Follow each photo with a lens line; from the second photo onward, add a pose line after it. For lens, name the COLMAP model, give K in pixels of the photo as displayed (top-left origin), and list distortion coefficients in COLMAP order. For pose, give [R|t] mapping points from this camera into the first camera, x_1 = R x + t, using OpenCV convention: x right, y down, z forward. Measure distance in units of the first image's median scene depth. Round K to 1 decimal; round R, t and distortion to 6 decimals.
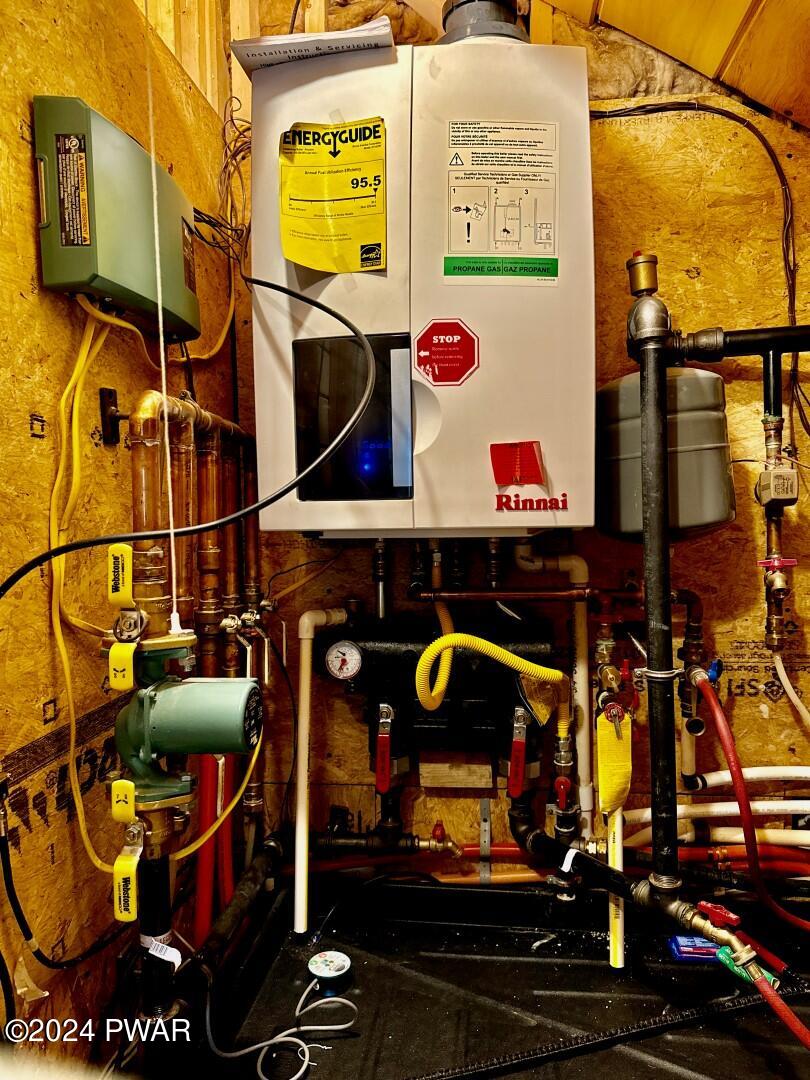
lens RADIAL K [[782.6, 0, 406.8], [0, 782.6, 505.2], [0, 0, 1]] dist [0.134883, -0.217771]
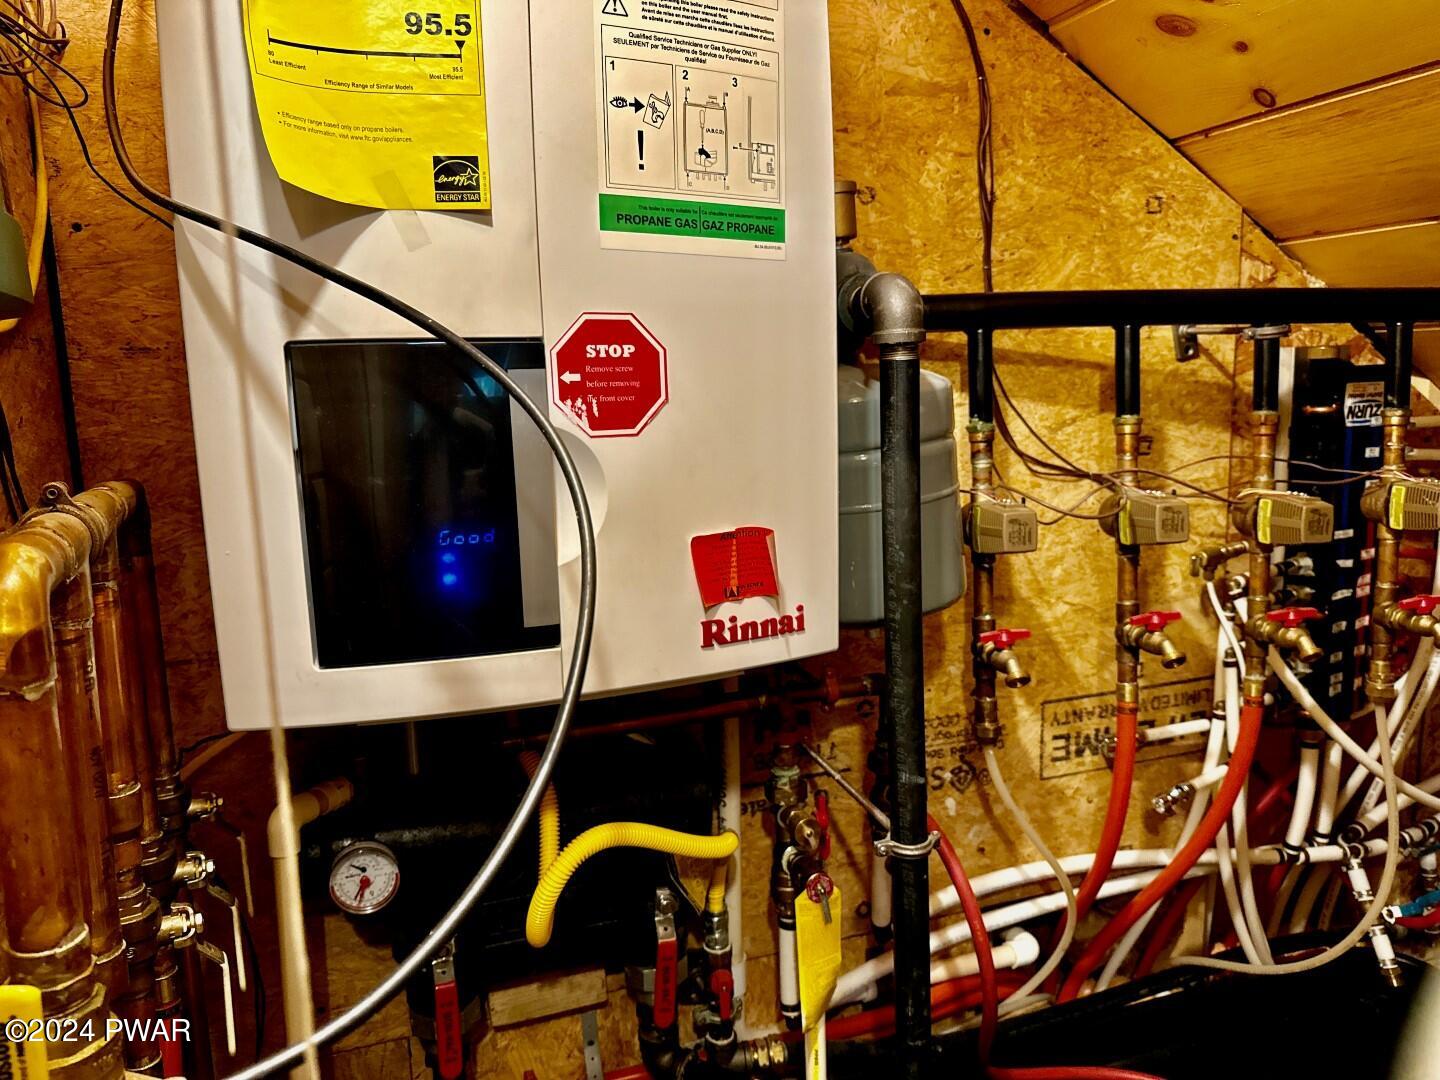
lens RADIAL K [[1043.5, 0, 720.3], [0, 1043.5, 514.7], [0, 0, 1]] dist [0.134883, -0.217771]
pose [[0.899552, -0.072347, 0.430781, -0.198656], [0.015754, 0.990921, 0.133520, -0.192284], [-0.436530, -0.113322, 0.892524, 0.306383]]
